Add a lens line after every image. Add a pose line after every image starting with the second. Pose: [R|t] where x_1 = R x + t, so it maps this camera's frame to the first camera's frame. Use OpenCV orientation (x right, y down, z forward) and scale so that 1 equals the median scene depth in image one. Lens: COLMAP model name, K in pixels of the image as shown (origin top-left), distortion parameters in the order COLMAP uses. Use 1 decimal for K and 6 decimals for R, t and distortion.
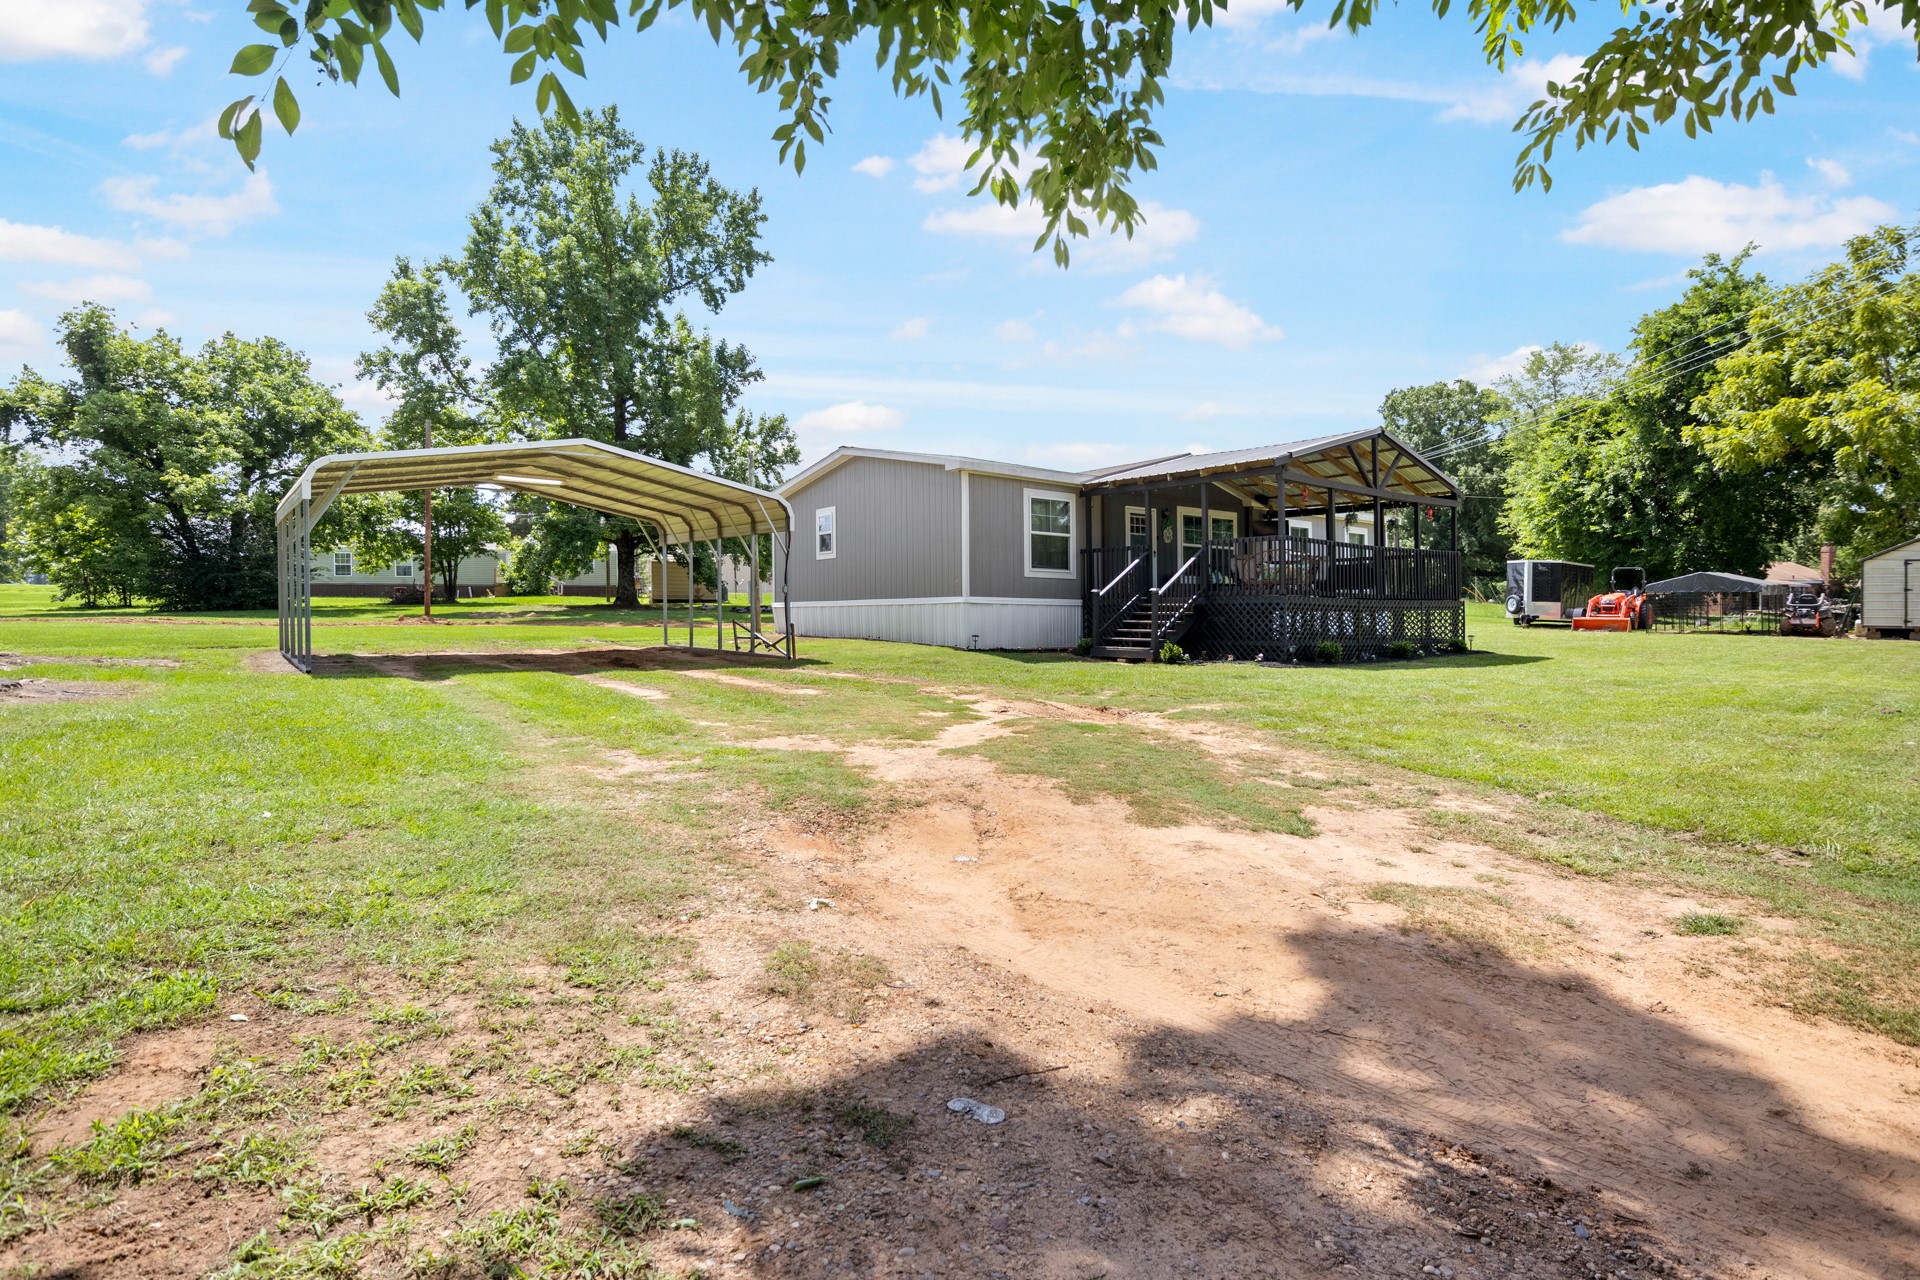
lens RADIAL K [[965.0, 0, 960.9], [0, 965.0, 616.7], [0, 0, 1]] dist [-0.001856, -0.002082]
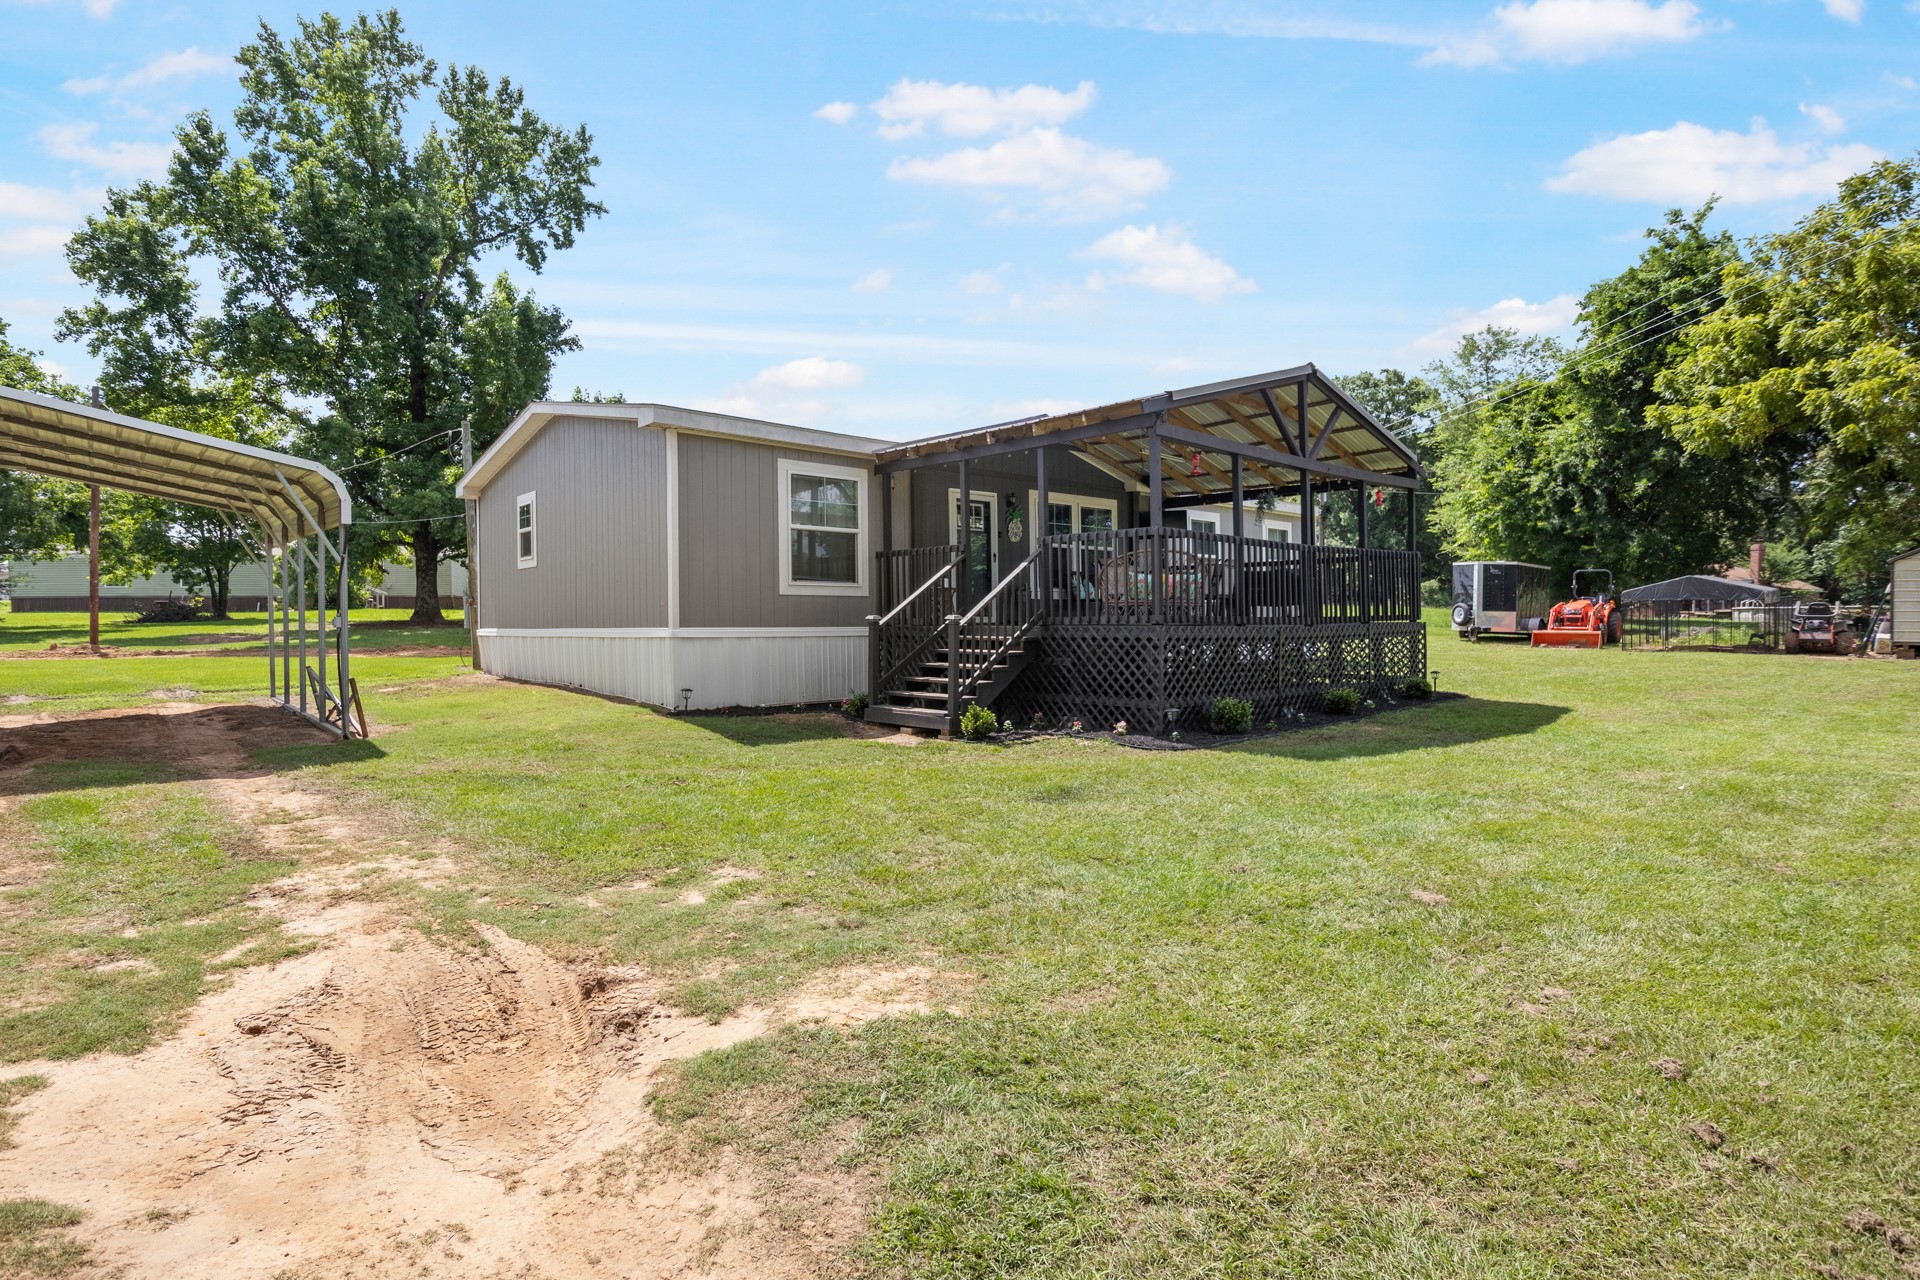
lens RADIAL K [[966.2, 0, 960.0], [0, 966.2, 640.0], [0, 0, 1]] dist [-0.001665, 0.000175]
pose [[0.997609, -0.011256, 0.068183, 0.067589], [0.009752, 0.999703, 0.022347, -0.011358], [-0.068414, -0.021628, 0.997423, 0.160528]]
